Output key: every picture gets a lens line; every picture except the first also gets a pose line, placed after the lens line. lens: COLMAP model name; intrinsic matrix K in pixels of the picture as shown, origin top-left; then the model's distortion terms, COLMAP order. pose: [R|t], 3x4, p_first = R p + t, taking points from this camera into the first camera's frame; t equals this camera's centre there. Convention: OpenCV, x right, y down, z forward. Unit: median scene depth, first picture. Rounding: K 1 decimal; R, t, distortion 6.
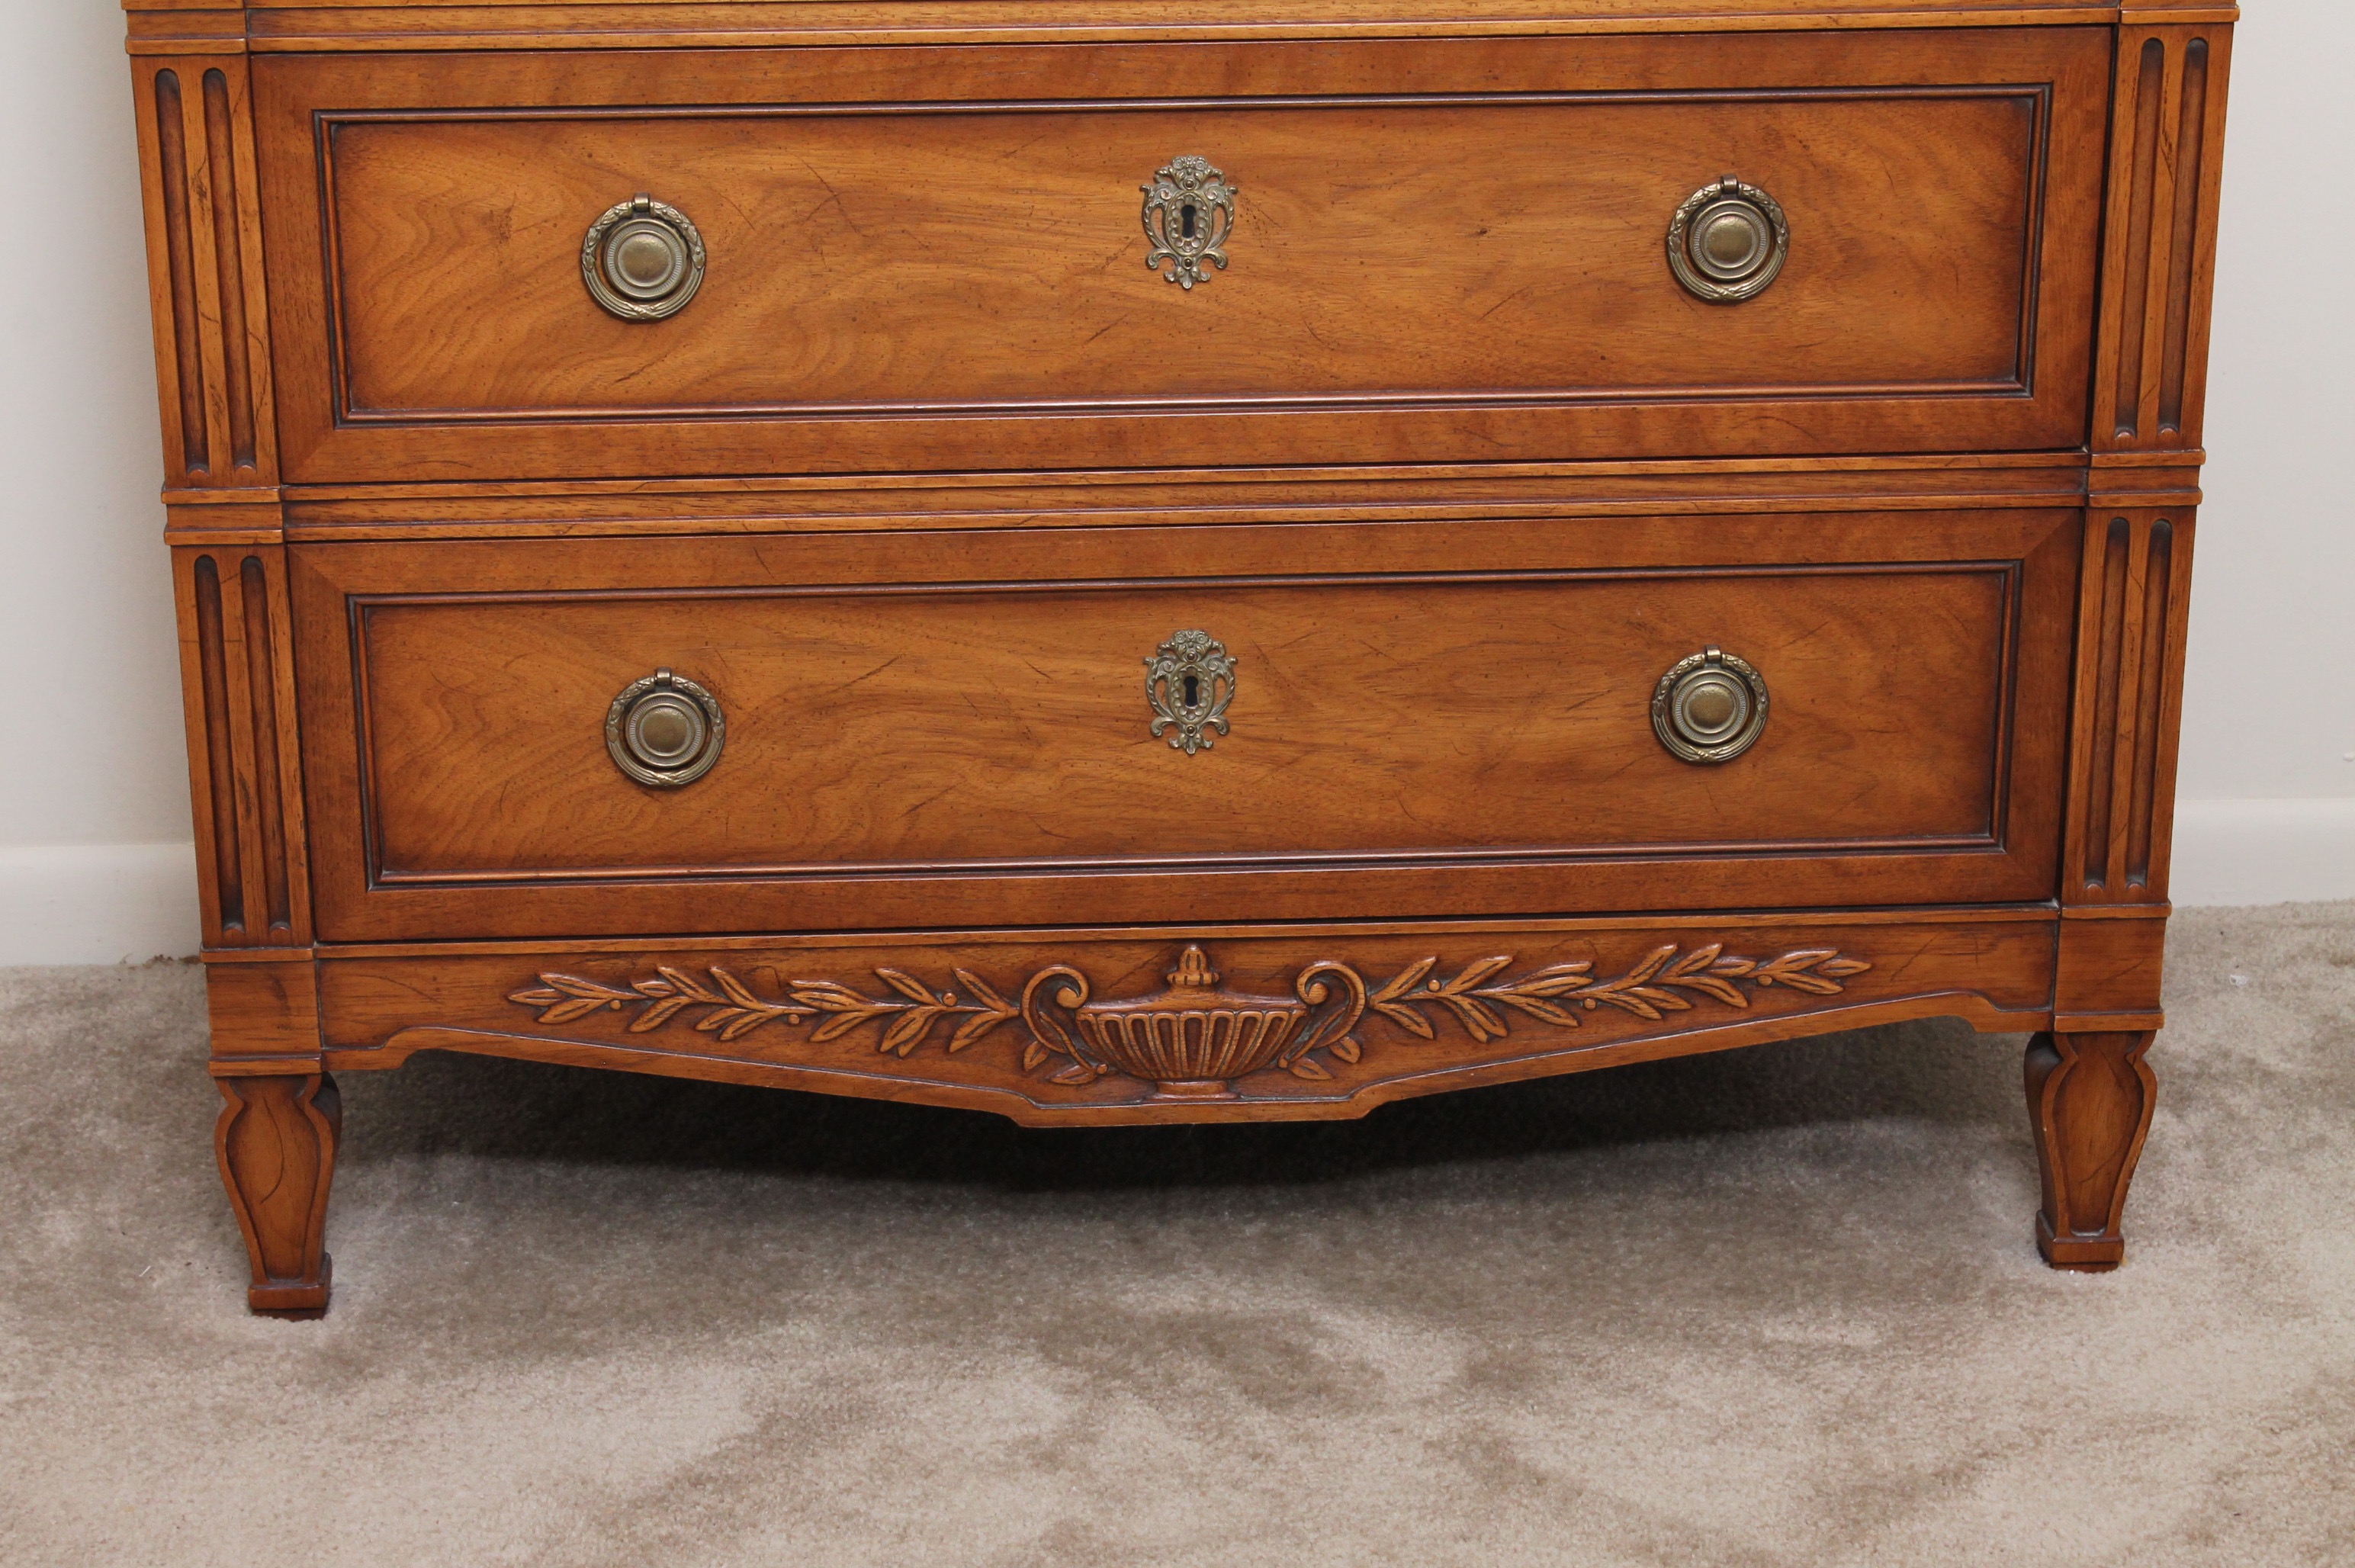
lens RADIAL K [[5112.4, 0, 1157.7], [0, 5112.4, 789.7], [0, 0, 1]] dist [0.042187, 0.000000]
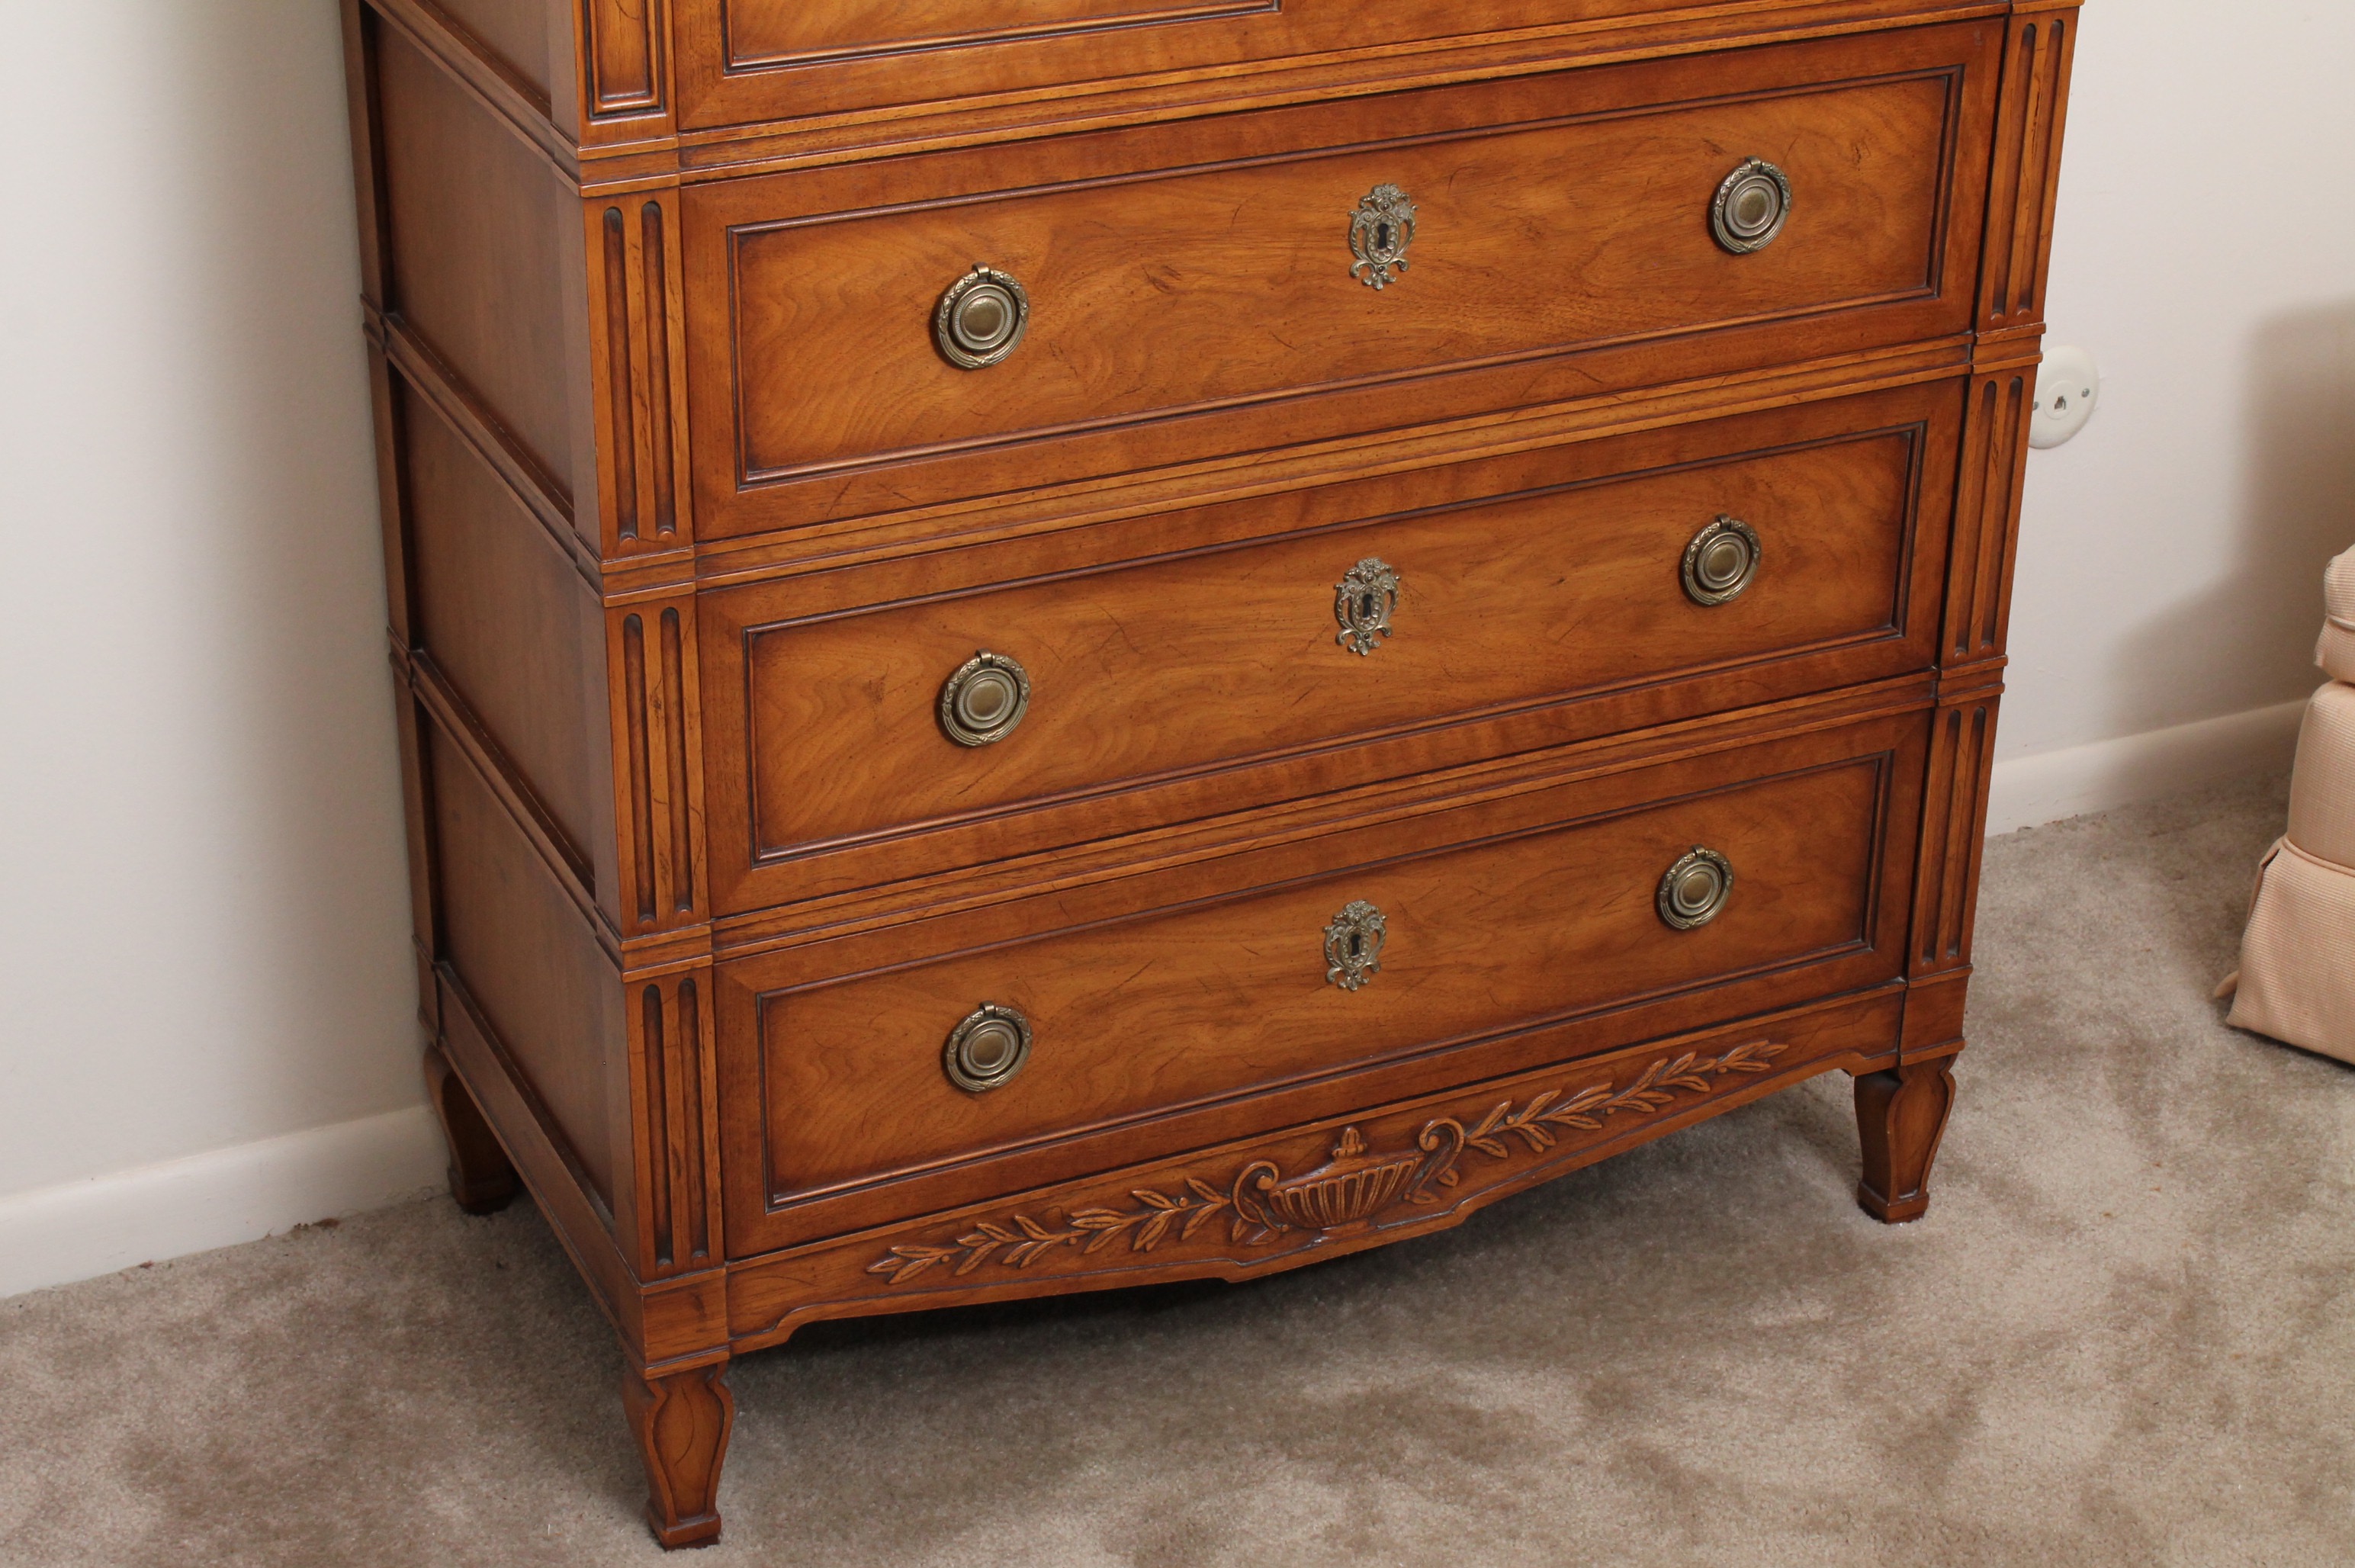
lens RADIAL K [[4063.2, 0, 1137.5], [0, 4063.2, 761.6], [0, 0, 1]] dist [-0.008002, 0.000000]
pose [[0.921216, -0.155557, 0.356599, -0.408072], [0.126057, 0.986485, 0.104679, -0.181341], [-0.368063, -0.051480, 0.928375, 0.057726]]
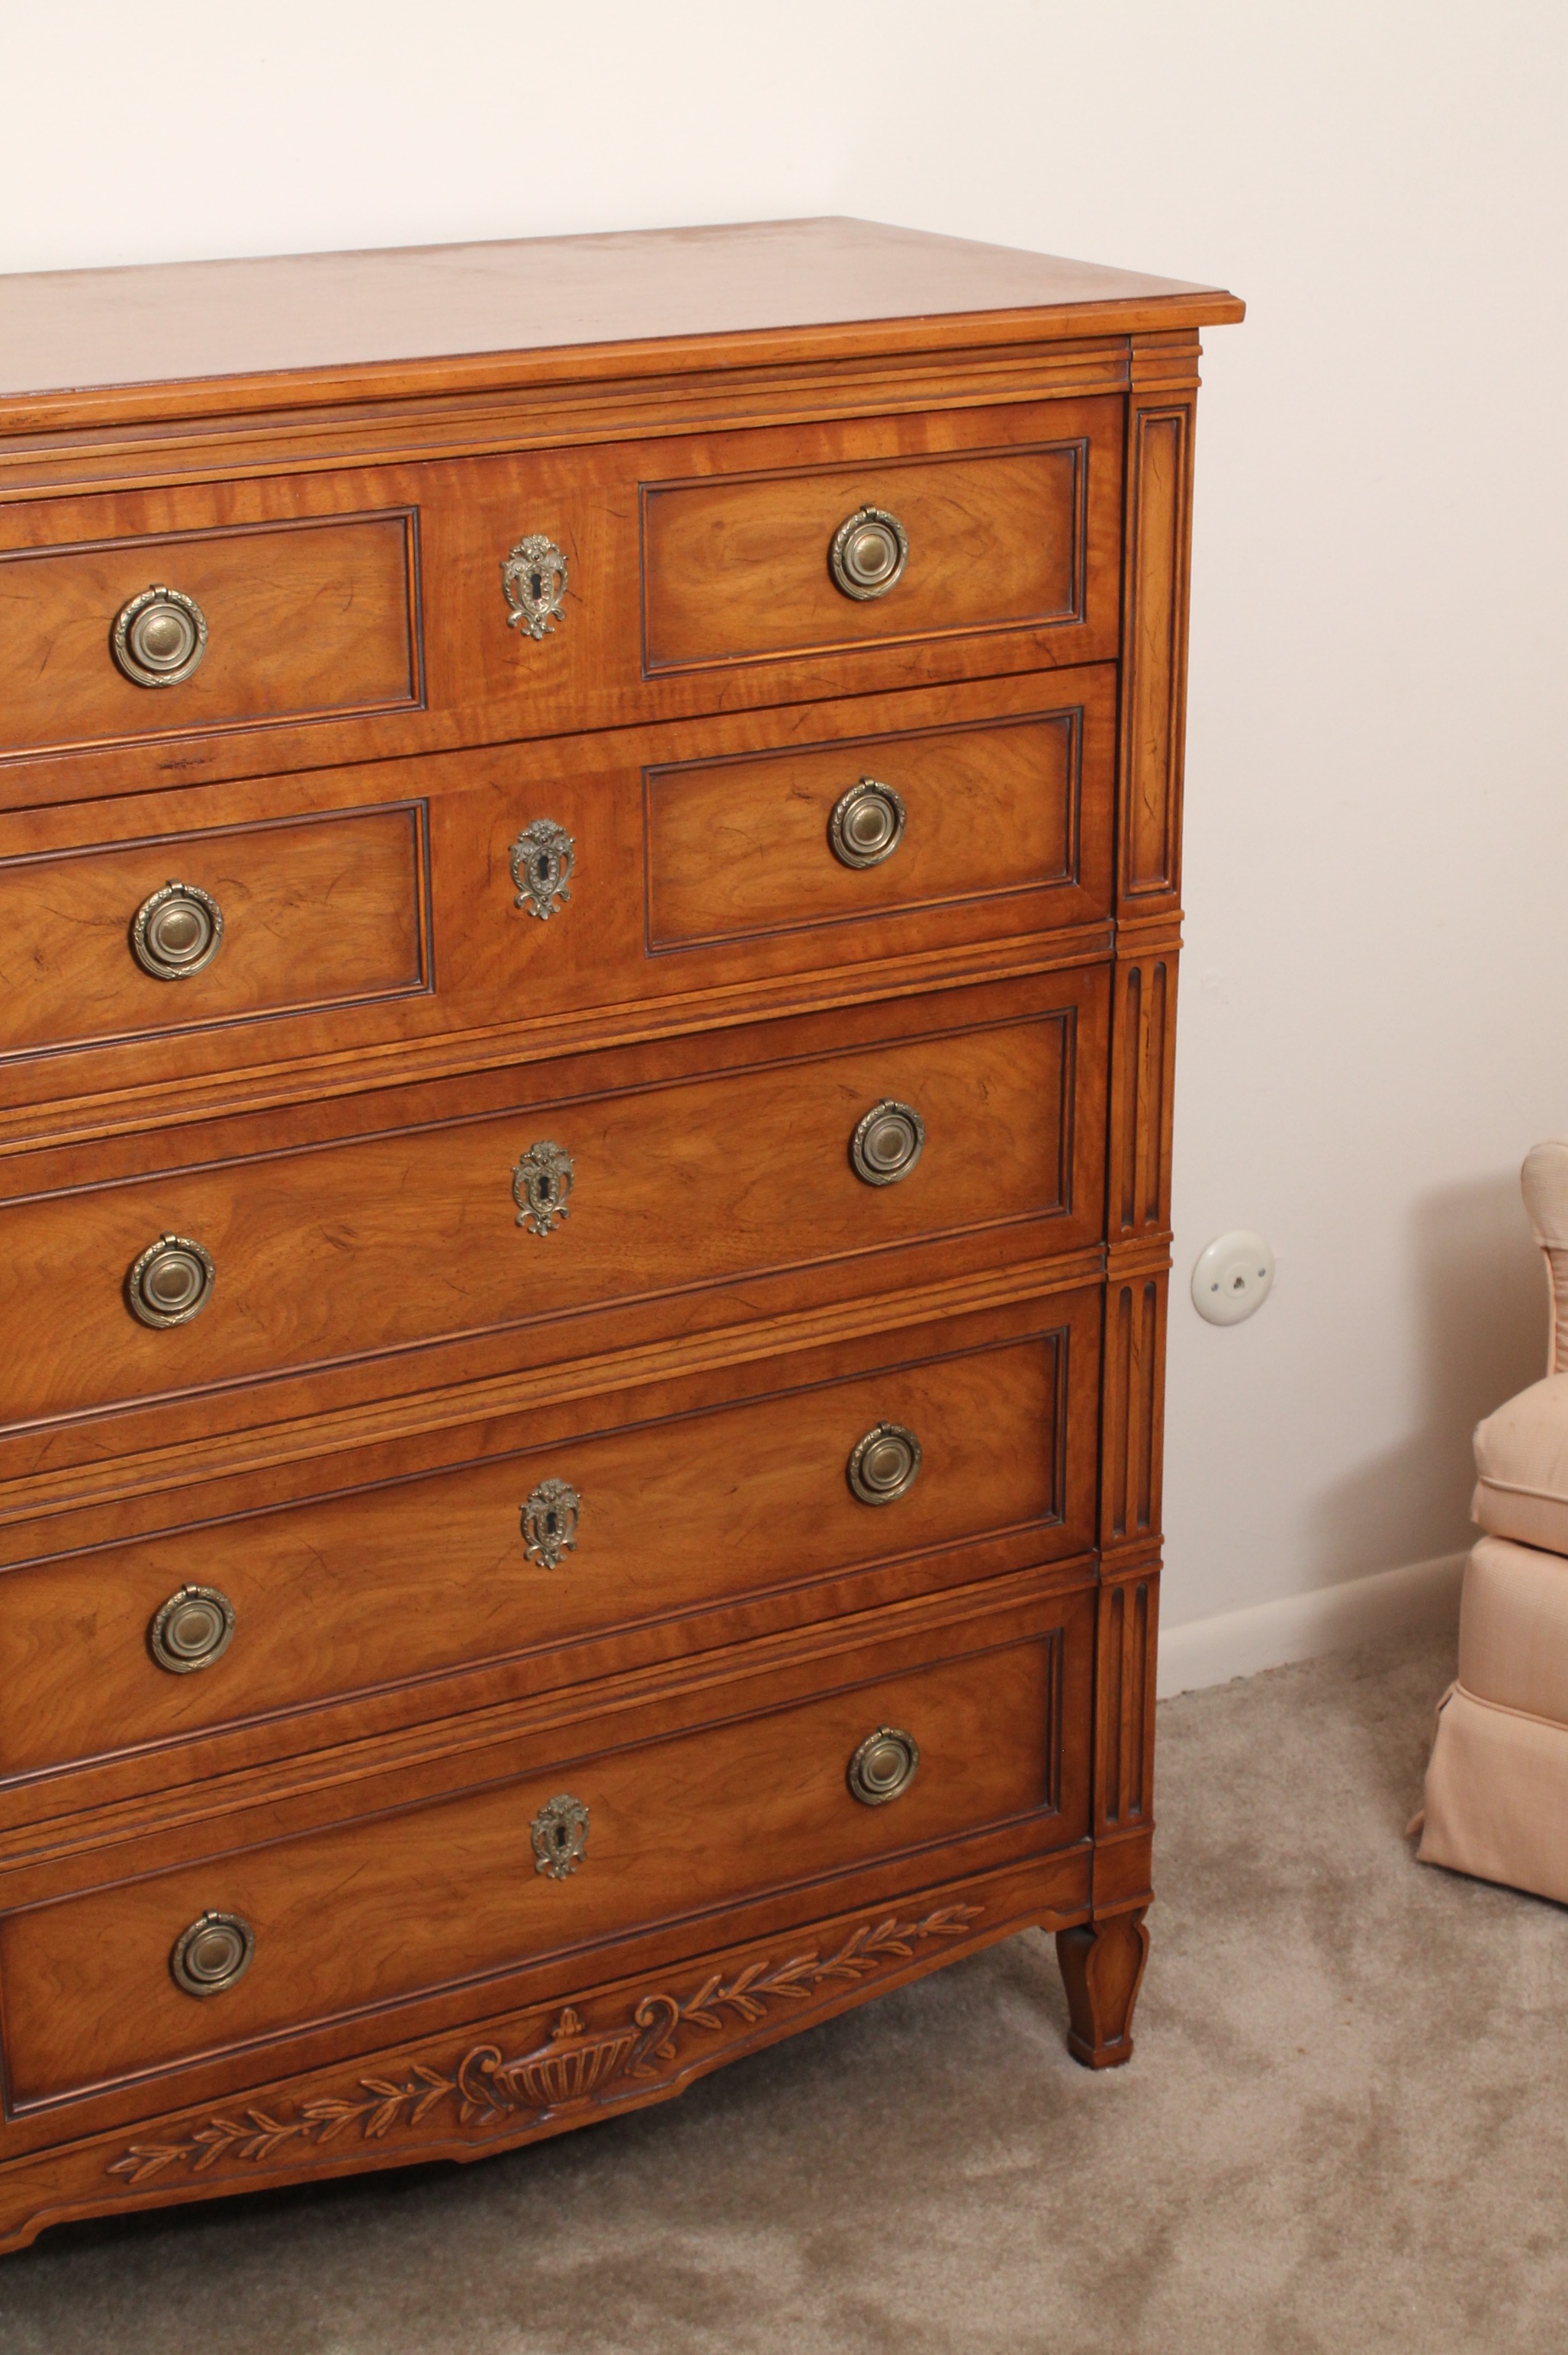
lens RADIAL K [[4035.7, 0, 762.5], [0, 4035.7, 1152.6], [0, 0, 1]] dist [-0.011282, 0.000000]
pose [[0.893879, -0.151764, 0.421840, -0.382180], [0.163743, 0.986471, 0.007930, -0.204022], [-0.417336, 0.061985, 0.906636, -0.037423]]
